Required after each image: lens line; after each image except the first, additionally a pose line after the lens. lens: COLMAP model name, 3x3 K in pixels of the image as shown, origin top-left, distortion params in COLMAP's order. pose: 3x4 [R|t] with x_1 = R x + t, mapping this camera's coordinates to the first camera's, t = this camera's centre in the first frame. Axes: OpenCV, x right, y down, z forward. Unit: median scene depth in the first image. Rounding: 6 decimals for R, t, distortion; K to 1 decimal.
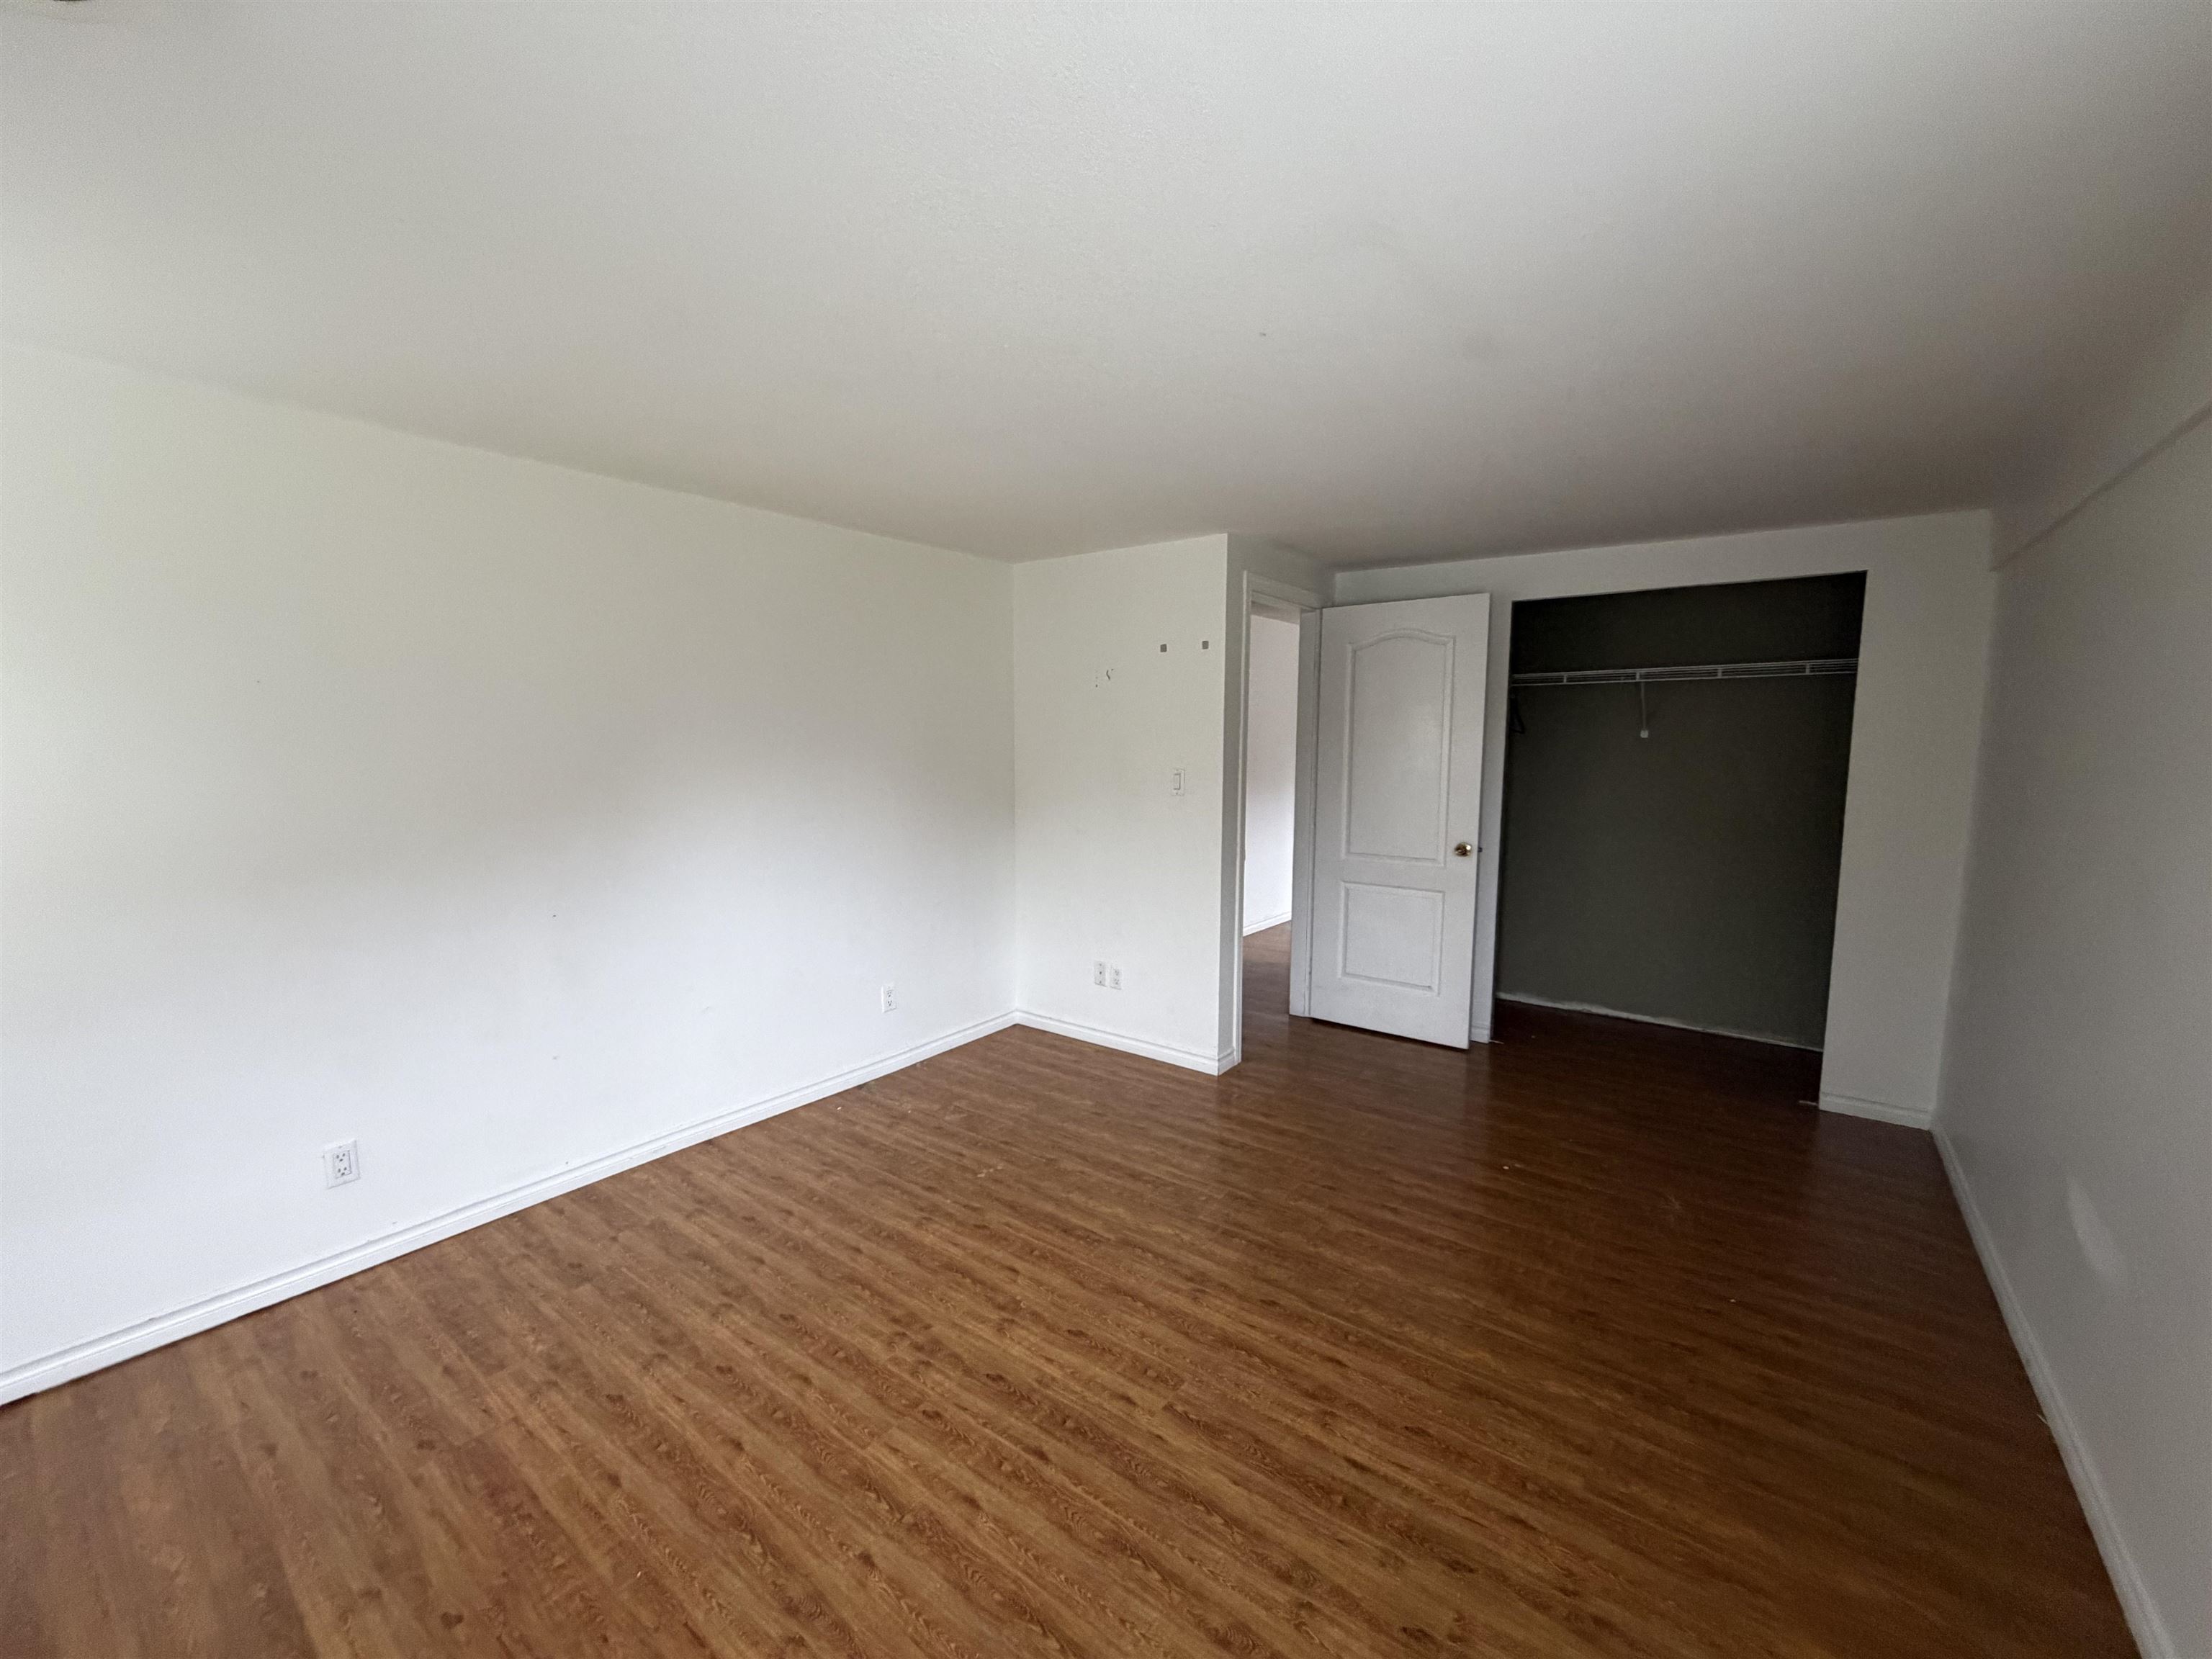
lens RADIAL K [[886.2, 0, 1098.2], [0, 886.2, 837.6], [0, 0, 1]] dist [-0.001535, -0.000337]
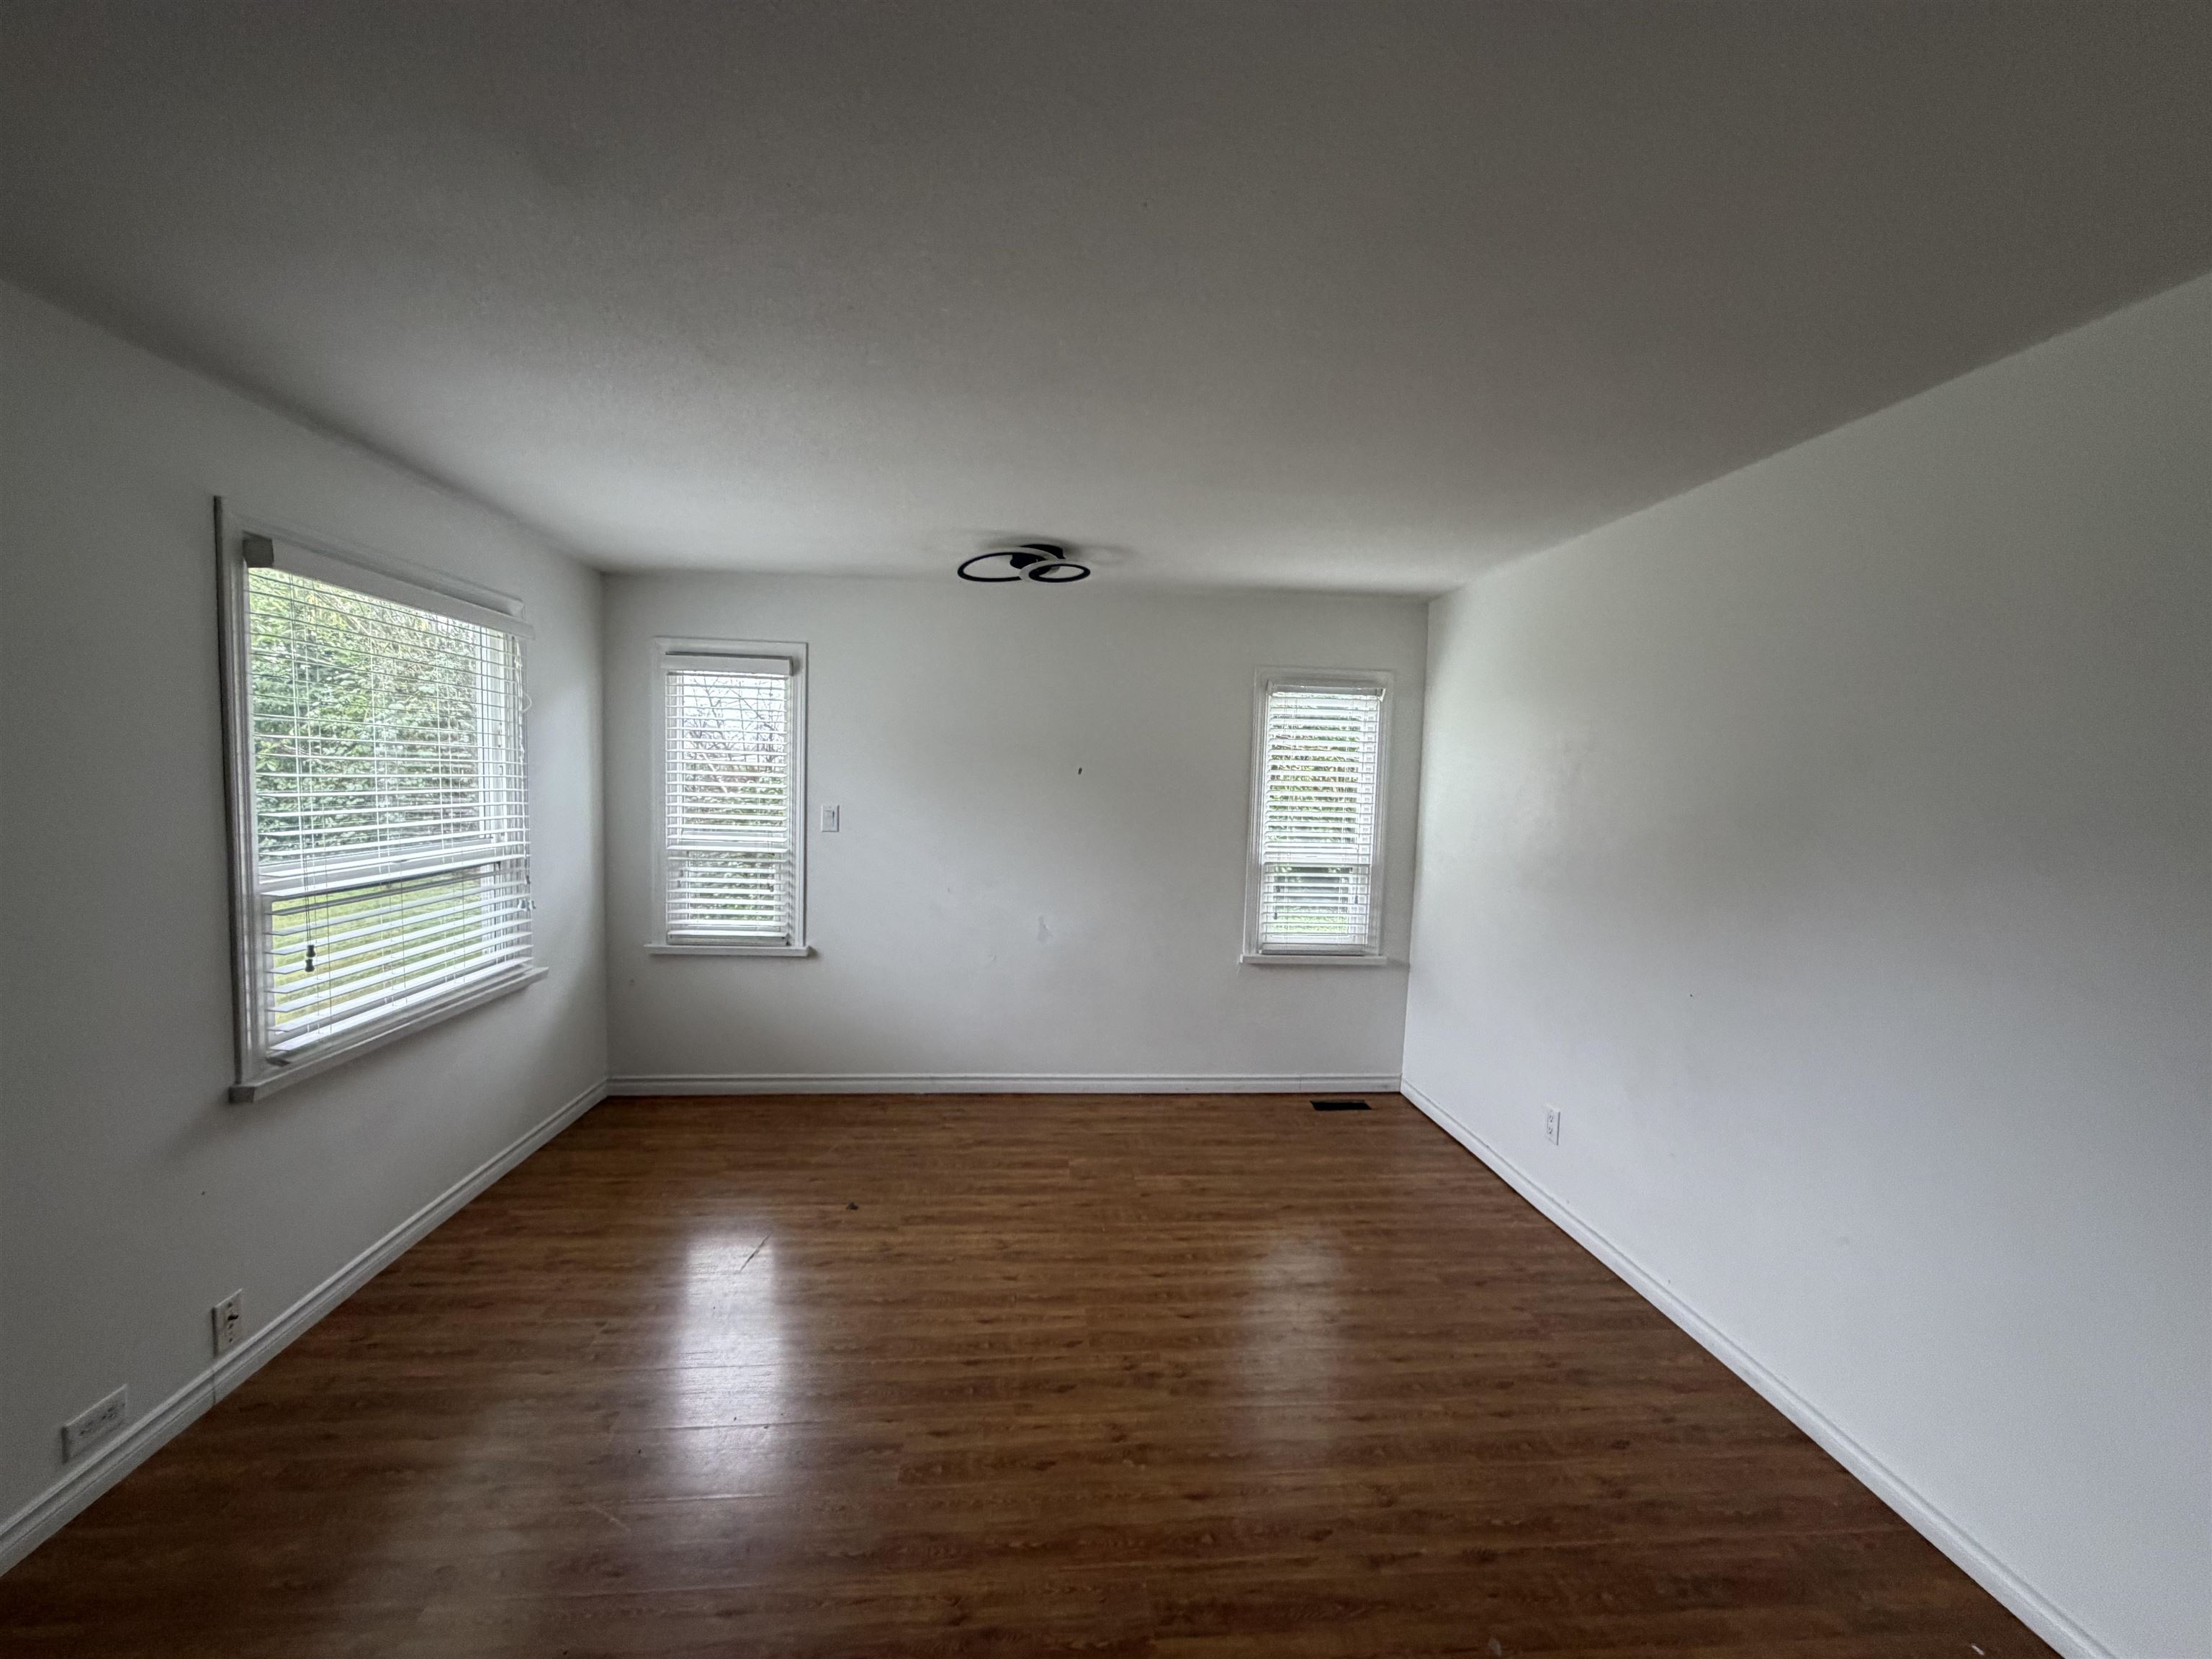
lens RADIAL K [[886.2, 0, 1098.2], [0, 886.2, 837.6], [0, 0, 1]] dist [-0.001535, -0.000337]
pose [[-0.736099, 0.028975, -0.676253, 0.525313], [-0.107884, 0.981289, 0.159475, -0.184840], [0.668221, 0.190346, -0.719200, 1.622080]]
